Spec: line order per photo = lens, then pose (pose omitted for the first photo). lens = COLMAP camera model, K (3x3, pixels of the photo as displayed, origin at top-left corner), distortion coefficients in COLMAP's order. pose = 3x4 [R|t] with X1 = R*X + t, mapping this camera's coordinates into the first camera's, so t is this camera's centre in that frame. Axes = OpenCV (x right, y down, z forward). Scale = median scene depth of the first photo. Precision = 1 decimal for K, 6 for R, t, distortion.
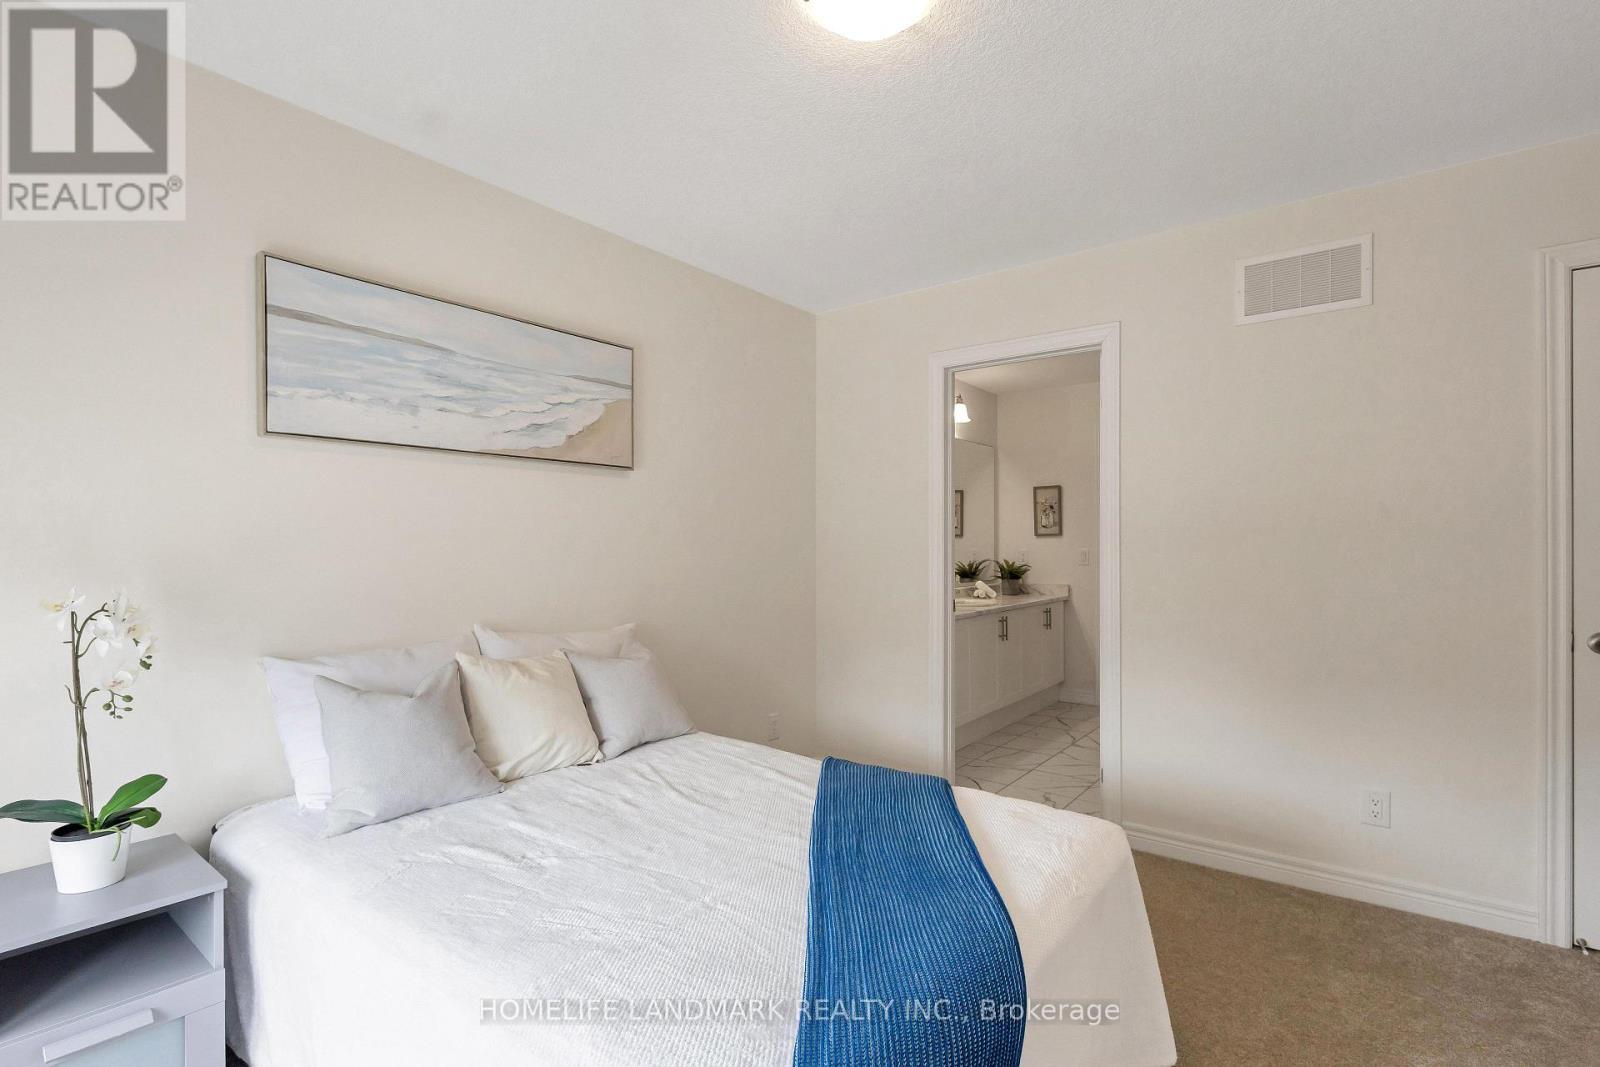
lens RADIAL K [[747.6, 0, 793.3], [0, 747.6, 534.7], [0, 0, 1]] dist [0.007628, -0.001281]
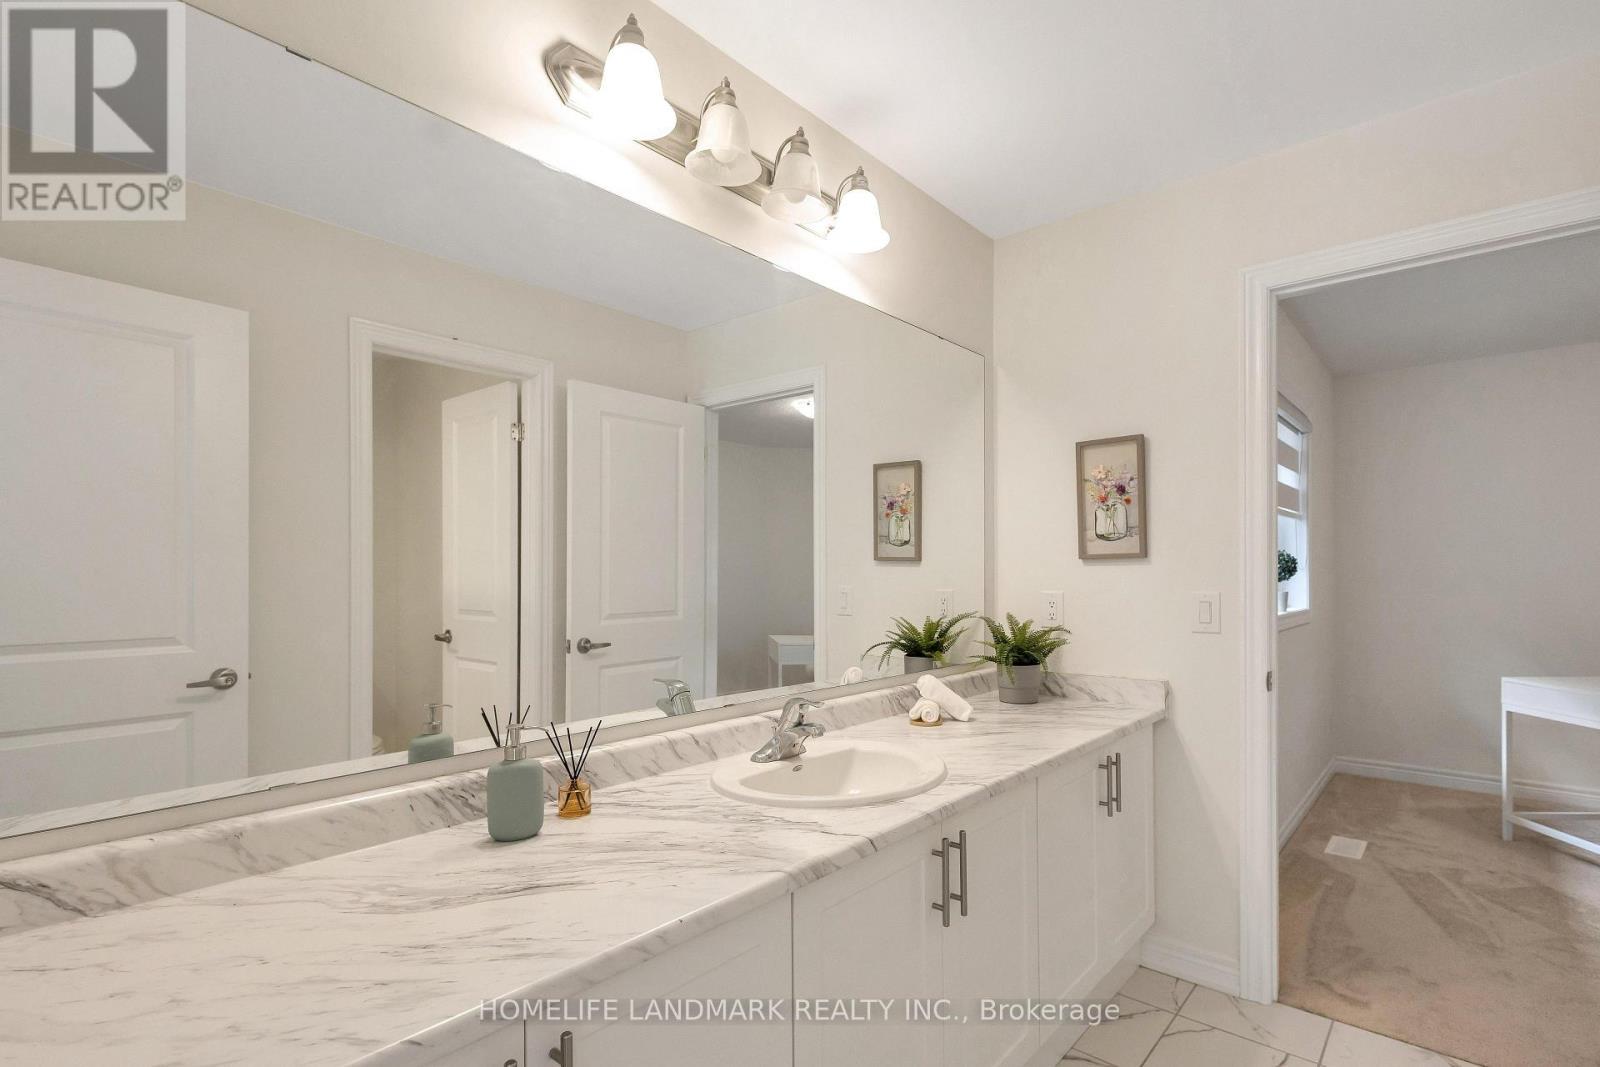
lens RADIAL K [[747.6, 0, 795.4], [0, 747.6, 559.0], [0, 0, 1]] dist [0.007628, -0.001281]
pose [[0.997006, 0.001648, -0.077302, 0.190389], [-0.002298, 0.999963, -0.008314, 0.004913], [0.077286, 0.008467, 0.996973, 0.552762]]
